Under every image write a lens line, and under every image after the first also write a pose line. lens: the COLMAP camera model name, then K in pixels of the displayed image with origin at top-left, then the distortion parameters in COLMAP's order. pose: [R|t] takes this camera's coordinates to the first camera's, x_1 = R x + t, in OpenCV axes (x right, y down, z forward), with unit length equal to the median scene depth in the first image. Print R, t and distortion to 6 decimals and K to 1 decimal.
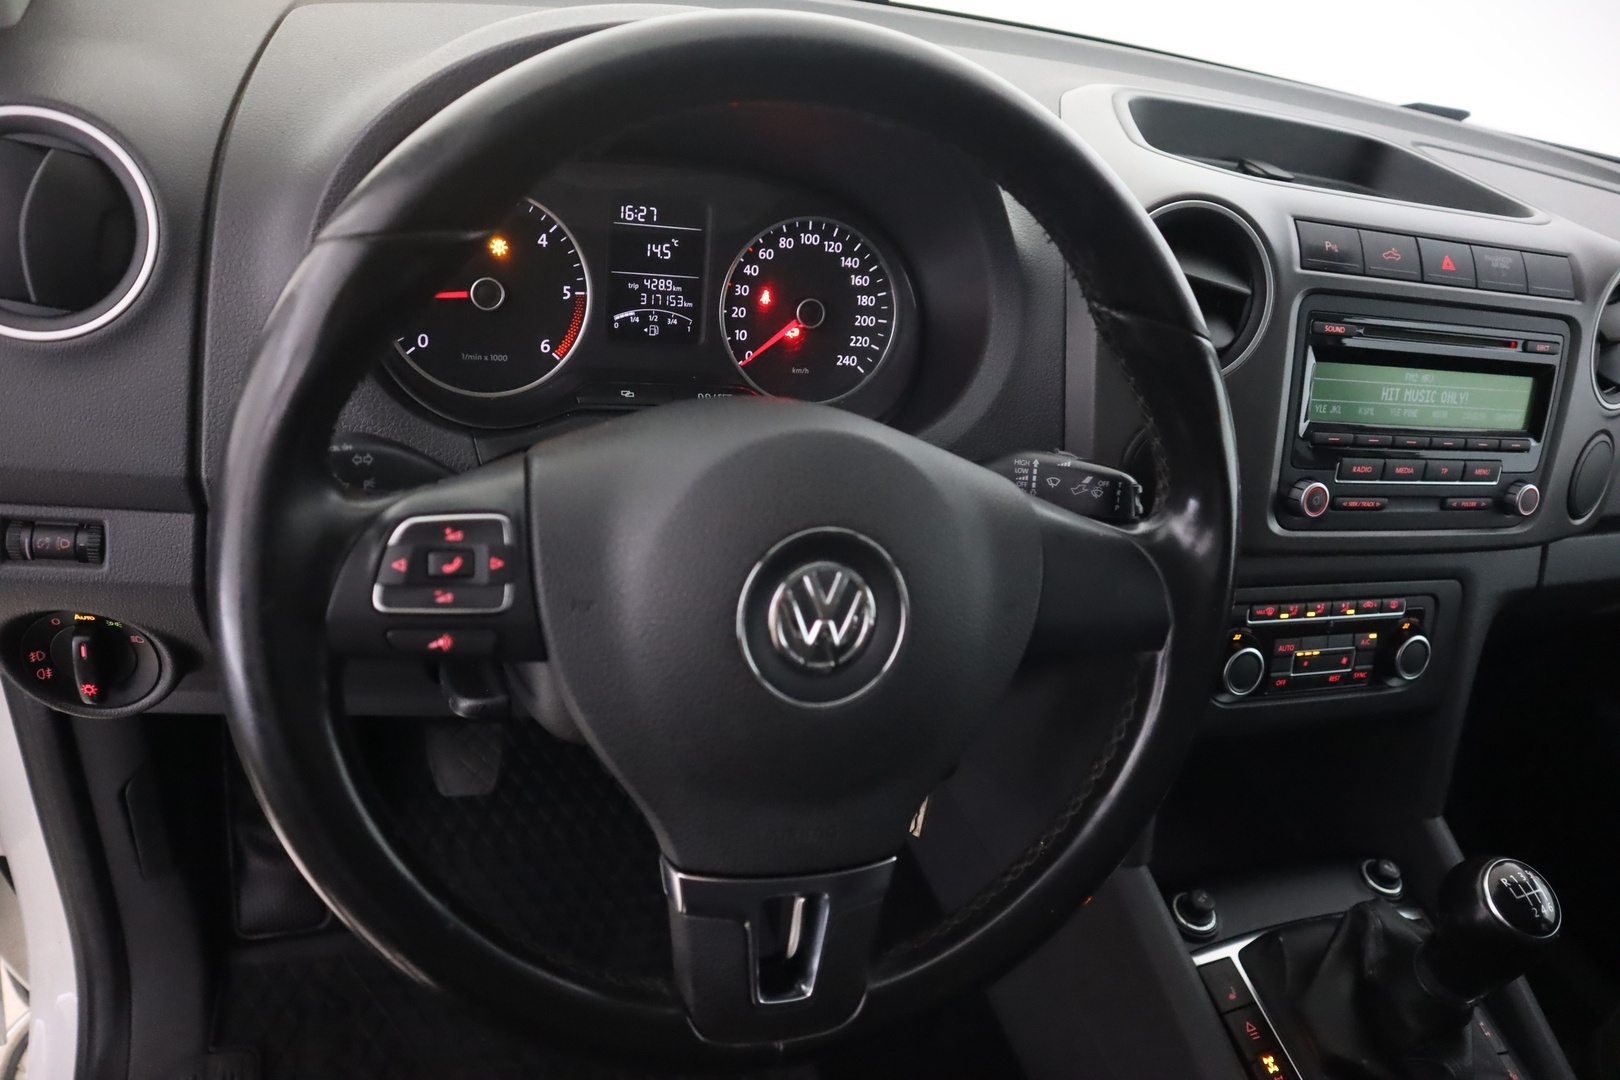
lens RADIAL K [[1011.9, 0, 807.8], [0, 1011.9, 526.2], [0, 0, 1]] dist [-0.097213, 0.036220]
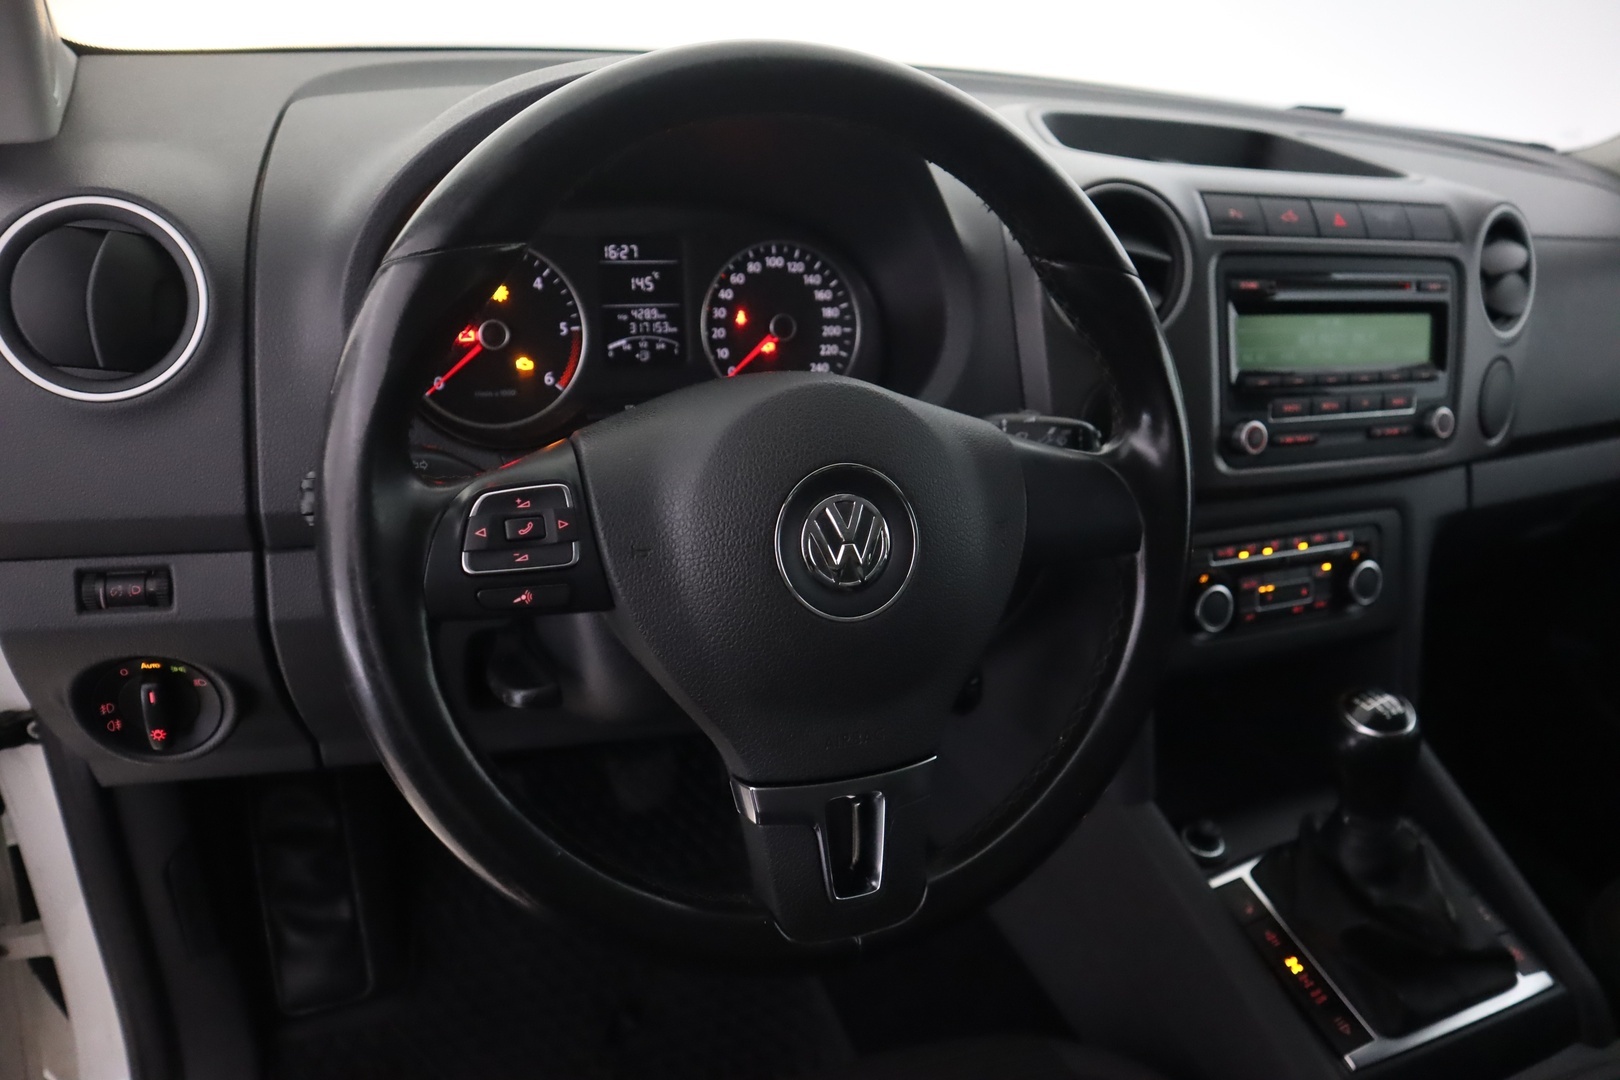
lens RADIAL K [[1011.9, 0, 804.5], [0, 1011.9, 529.2], [0, 0, 1]] dist [-0.097213, 0.036220]
pose [[0.992192, -0.117906, 0.040649, -0.046819], [0.120327, 0.990708, -0.063392, 0.083886], [-0.032797, 0.067789, 0.997161, -0.090592]]
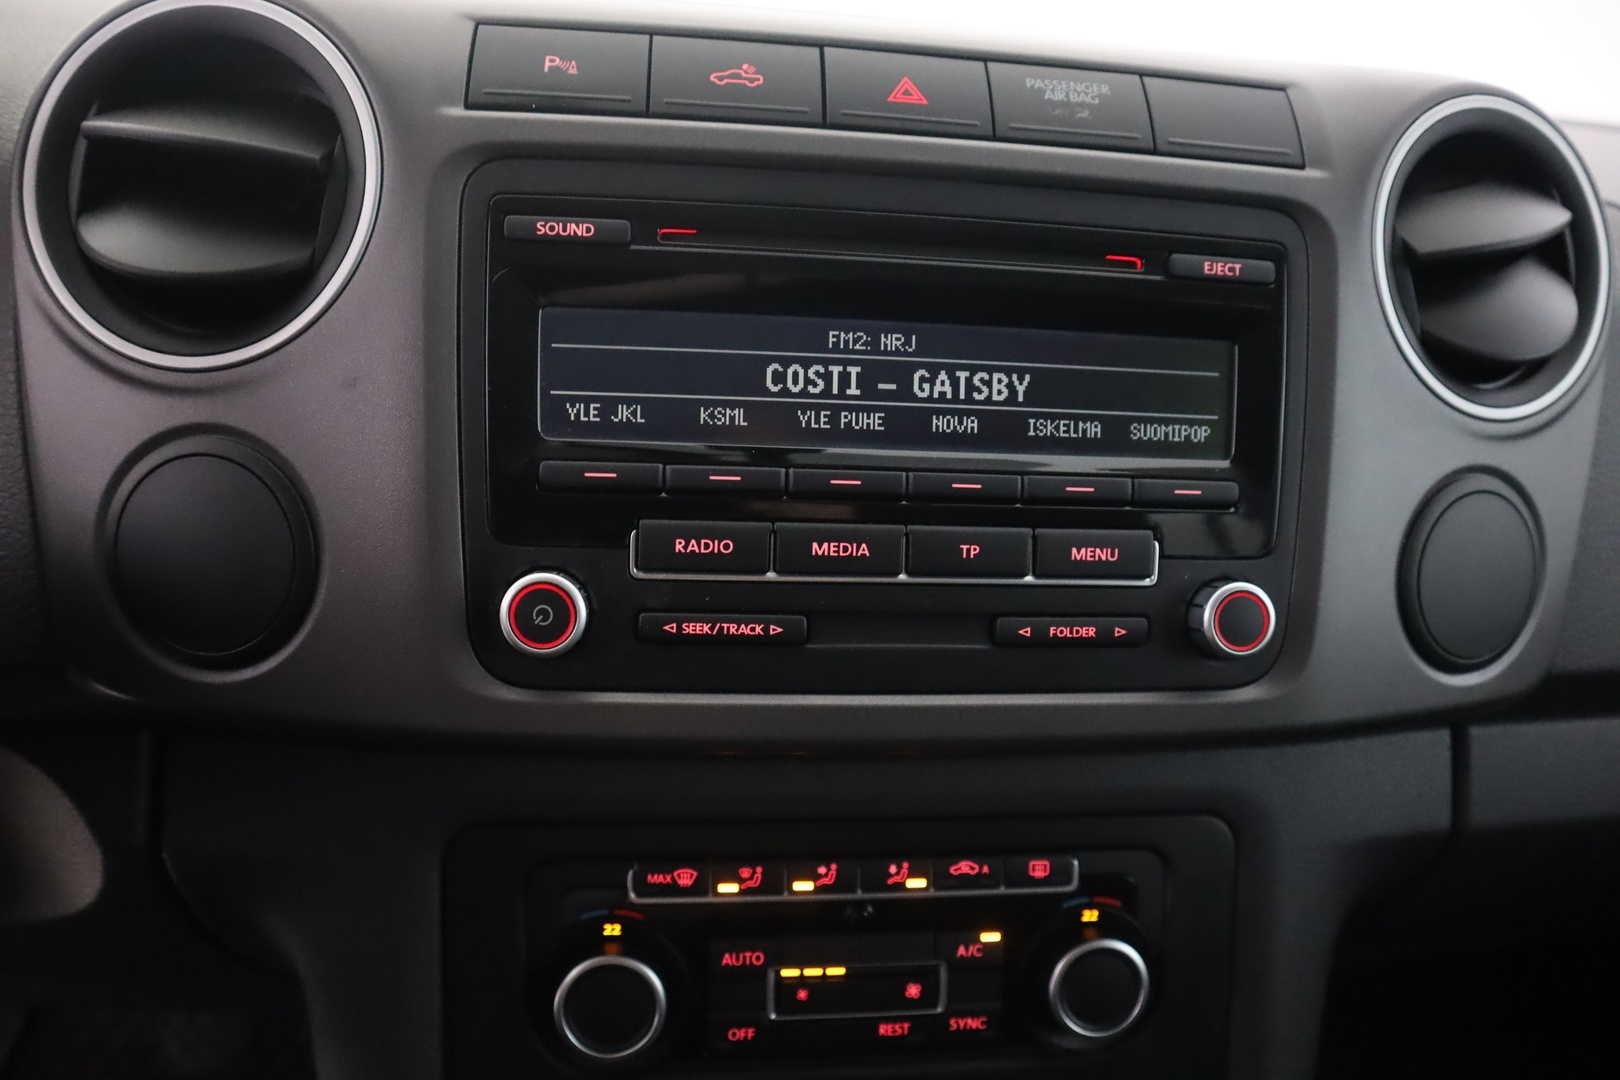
lens RADIAL K [[1011.9, 0, 798.8], [0, 1011.9, 547.2], [0, 0, 1]] dist [-0.097213, 0.036220]
pose [[0.980184, -0.039051, -0.194203, 0.699583], [-0.000400, 0.979984, -0.199075, 0.030146], [0.198090, 0.195208, 0.960549, 0.595159]]
